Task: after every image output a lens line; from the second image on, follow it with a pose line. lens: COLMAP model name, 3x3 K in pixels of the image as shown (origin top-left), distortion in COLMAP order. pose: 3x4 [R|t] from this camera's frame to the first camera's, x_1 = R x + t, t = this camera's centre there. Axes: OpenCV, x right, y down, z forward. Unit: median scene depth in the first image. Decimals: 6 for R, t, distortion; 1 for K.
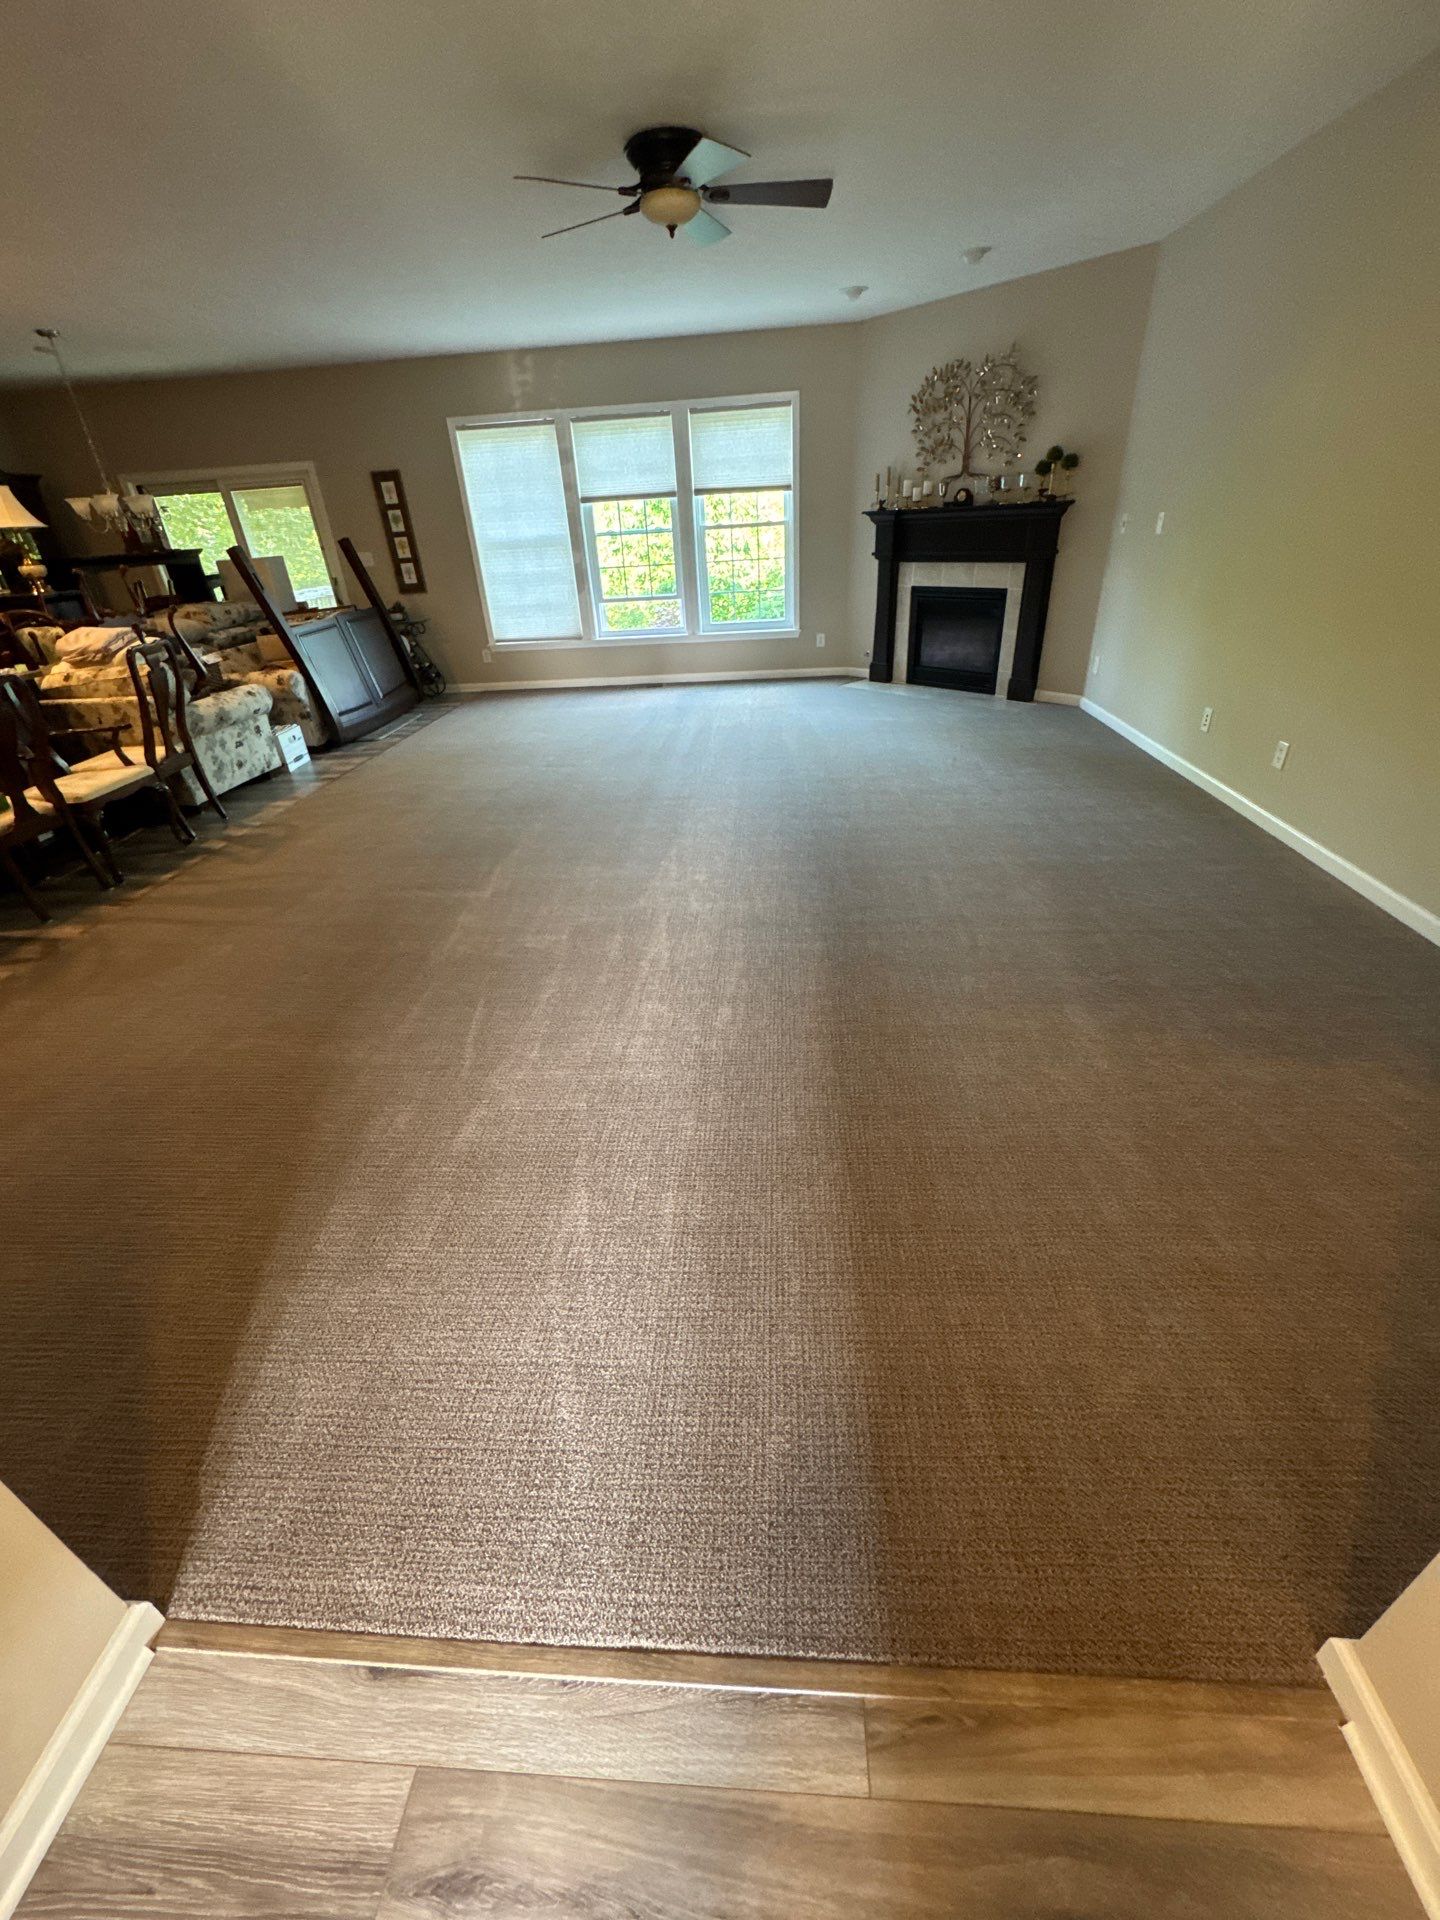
lens RADIAL K [[762.4, 0, 726.2], [0, 762.4, 955.4], [0, 0, 1]] dist [0.000451, -0.000022]
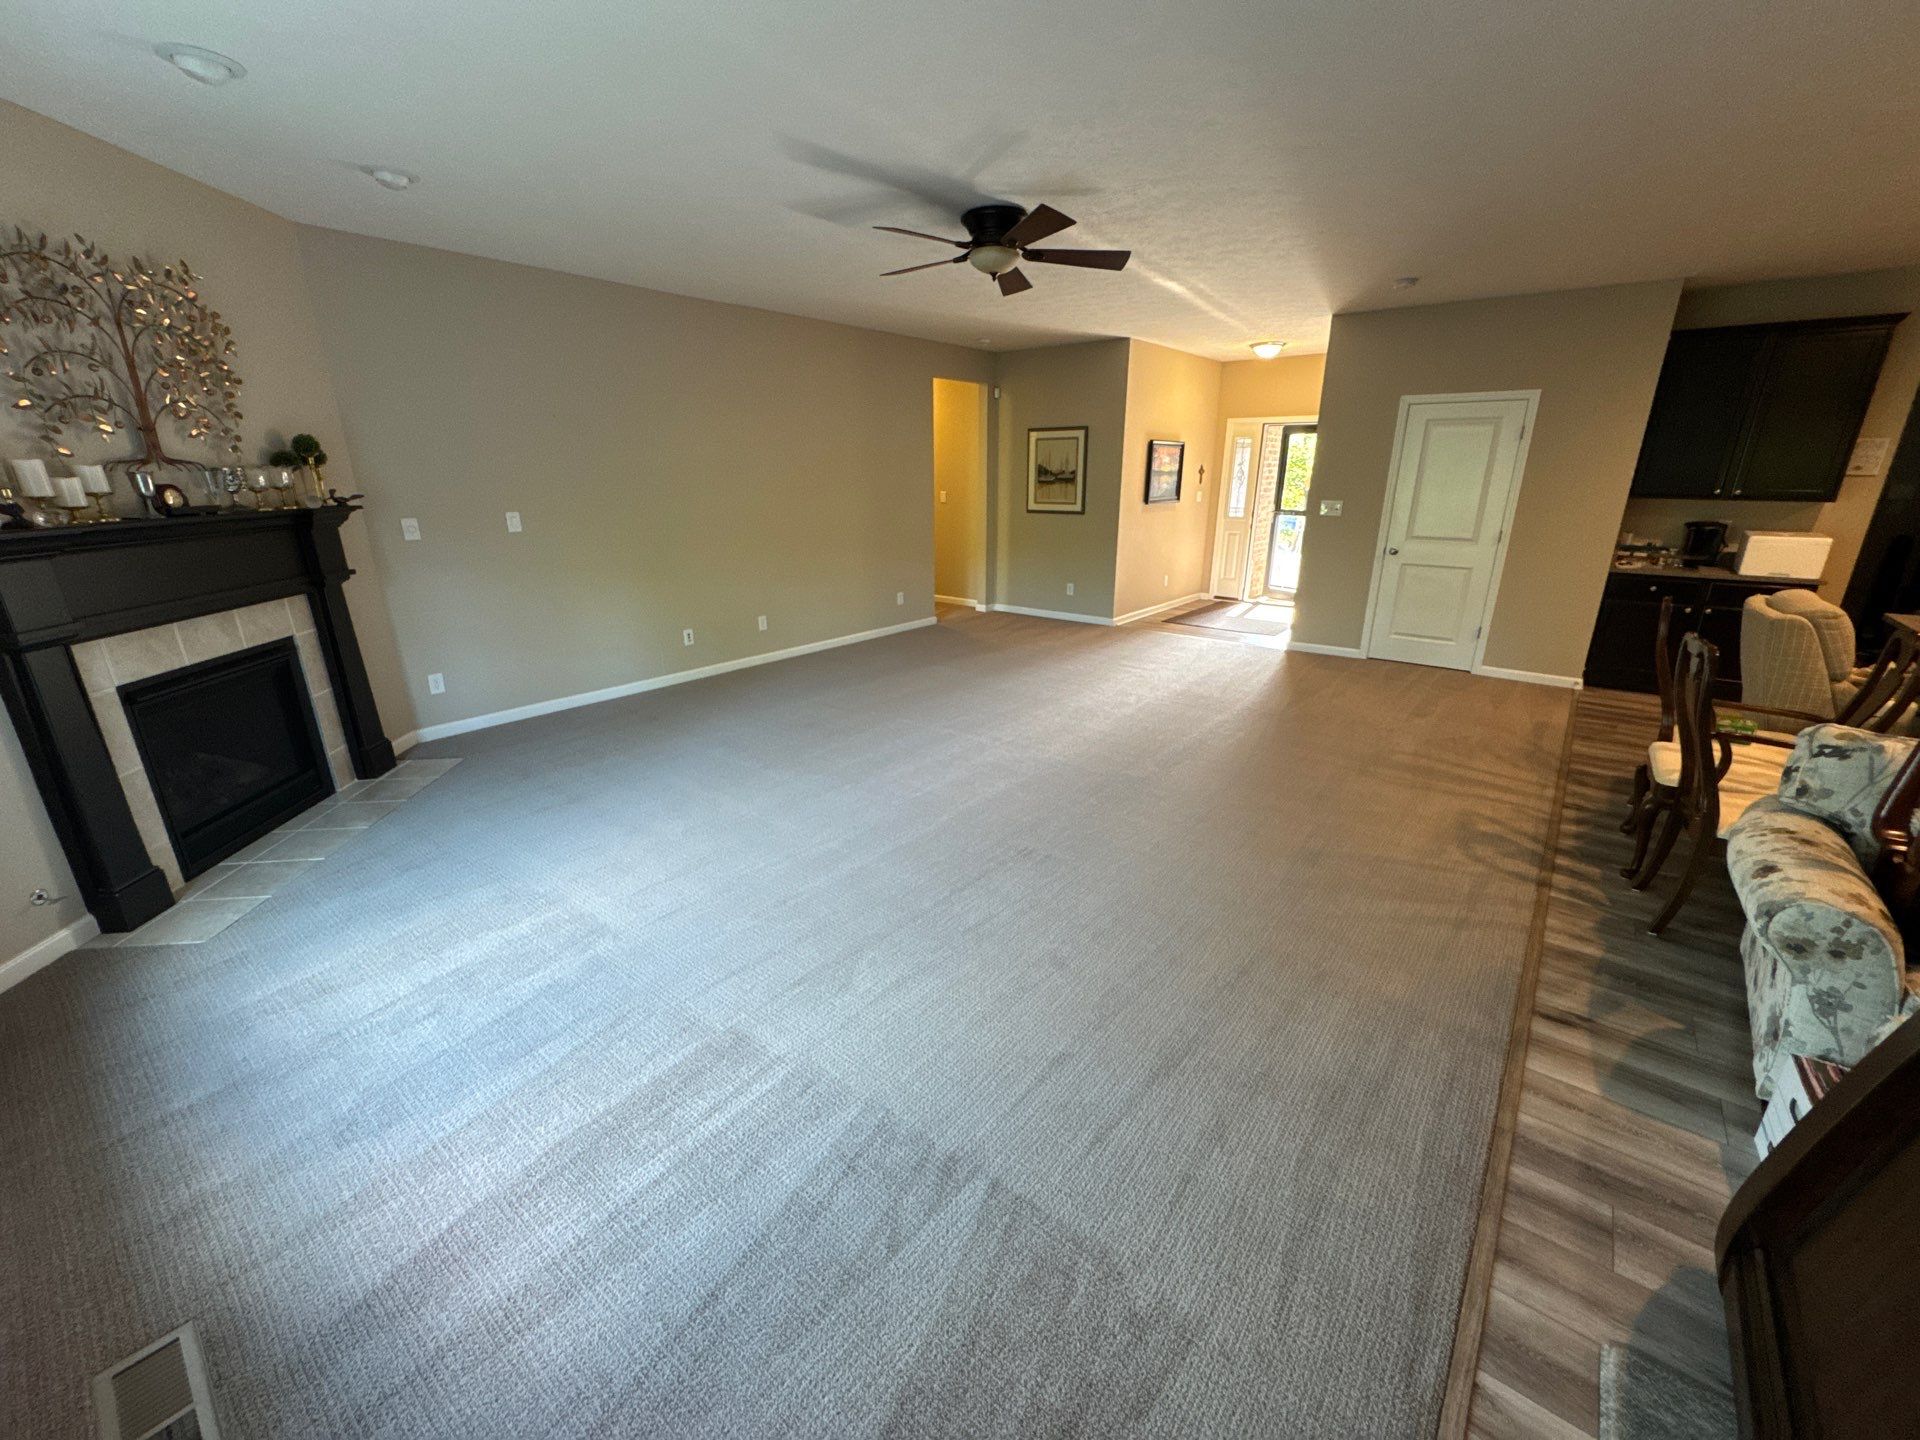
lens RADIAL K [[762.4, 0, 965.6], [0, 762.4, 710.0], [0, 0, 1]] dist [0.000451, -0.000022]
pose [[-0.814671, -0.127212, 0.565799, -0.476791], [0.326086, 0.706314, 0.628323, -0.748162], [-0.479561, 0.696375, -0.533931, 1.285758]]
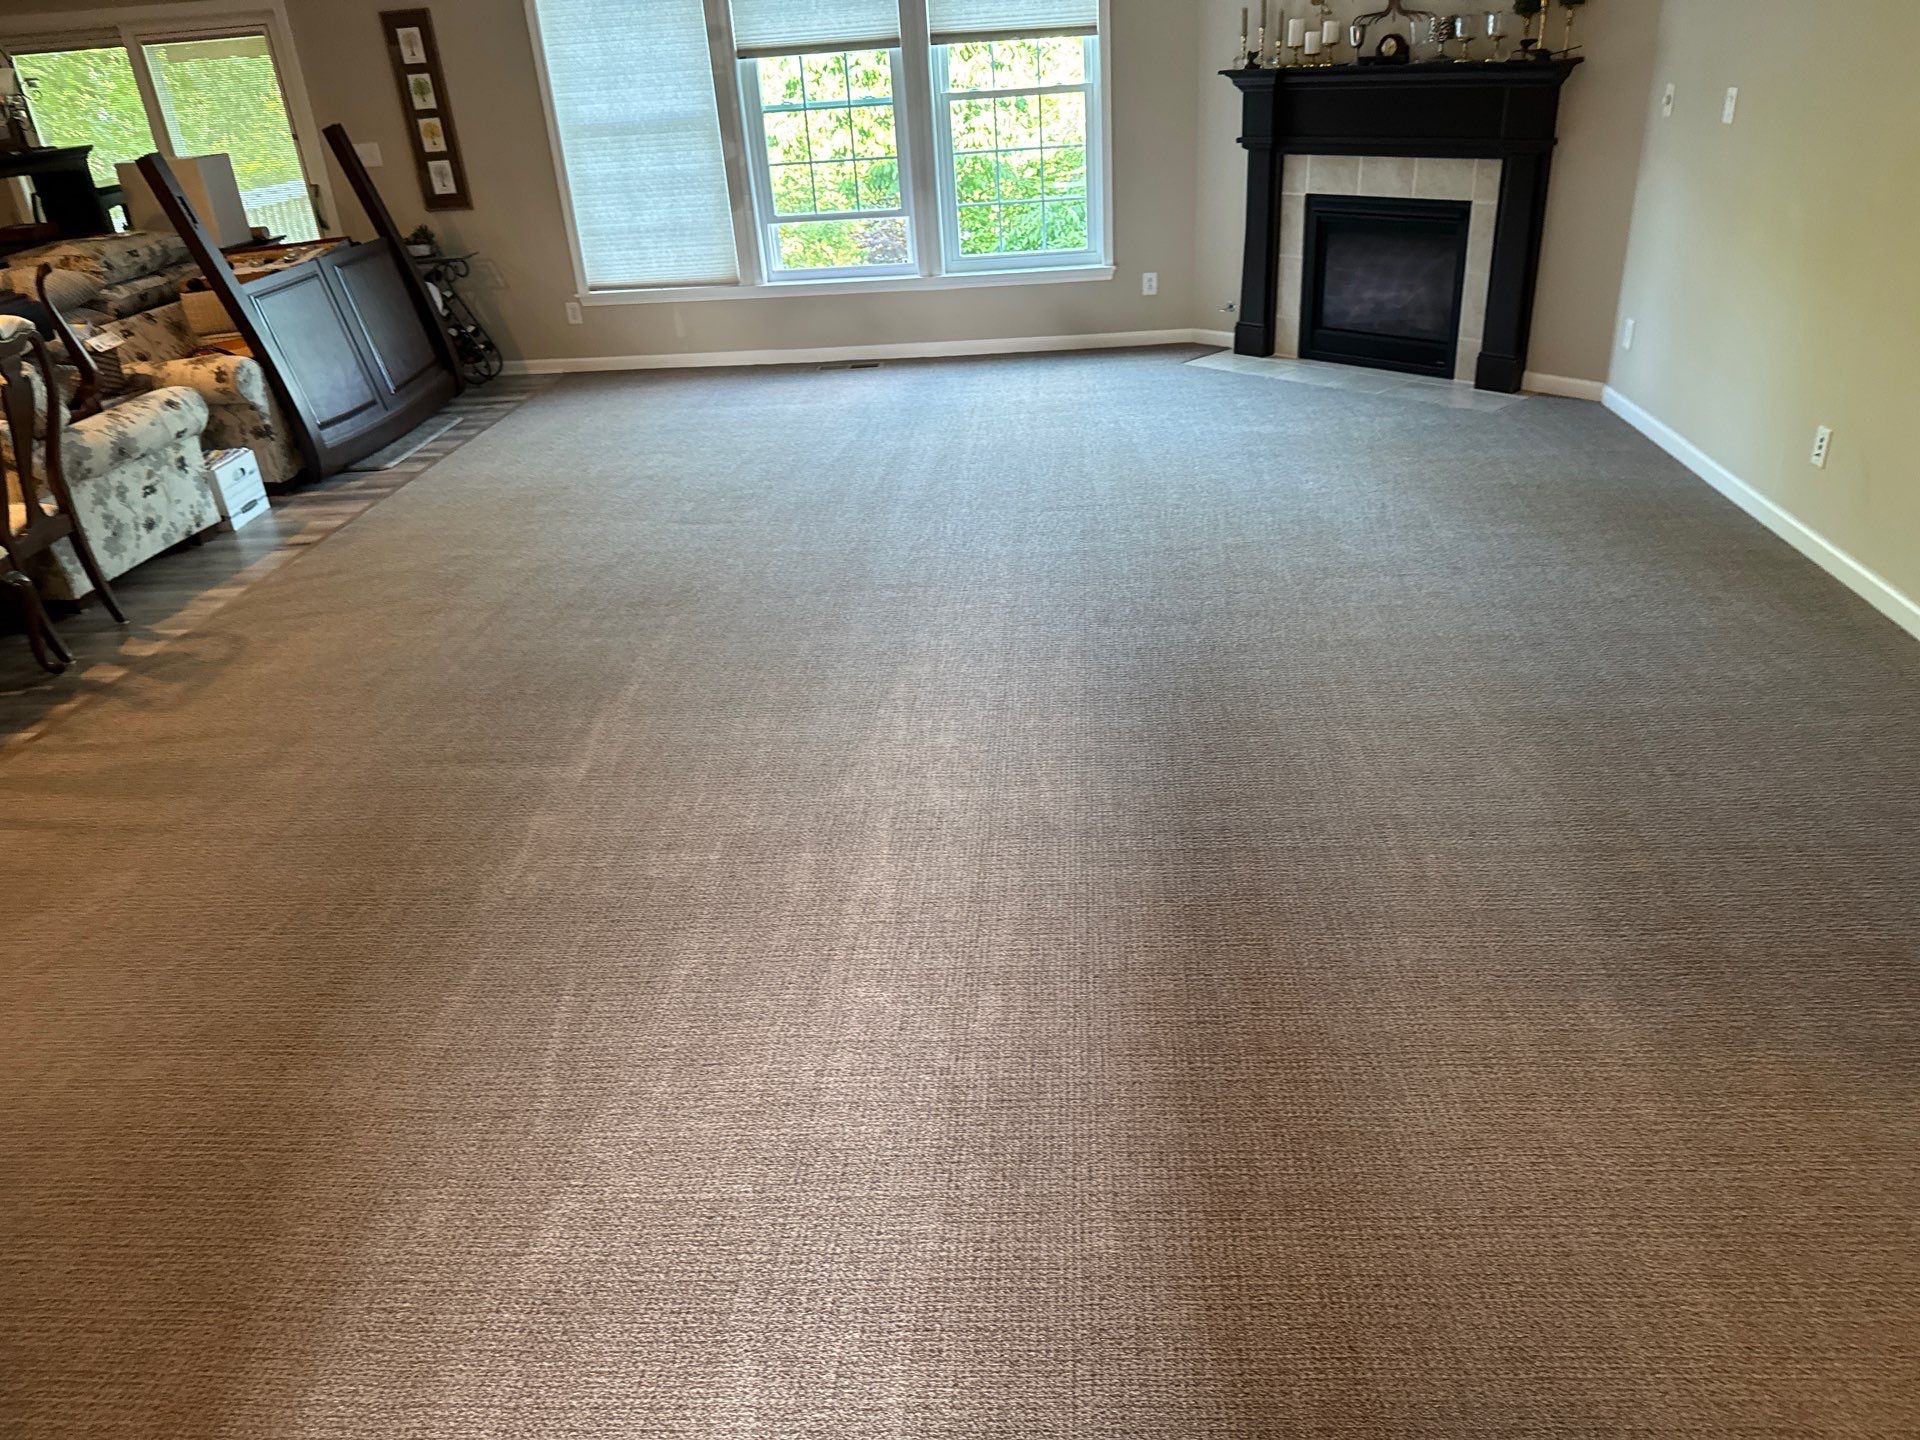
lens RADIAL K [[1340.9, 0, 979.5], [0, 1340.9, 716.4], [0, 0, 1]] dist [0.072852, -0.092203]
pose [[0.999954, -0.006304, -0.007221, -0.000380], [0.005939, 0.998752, -0.049580, -0.047042], [0.007524, 0.049535, 0.998744, -0.019123]]
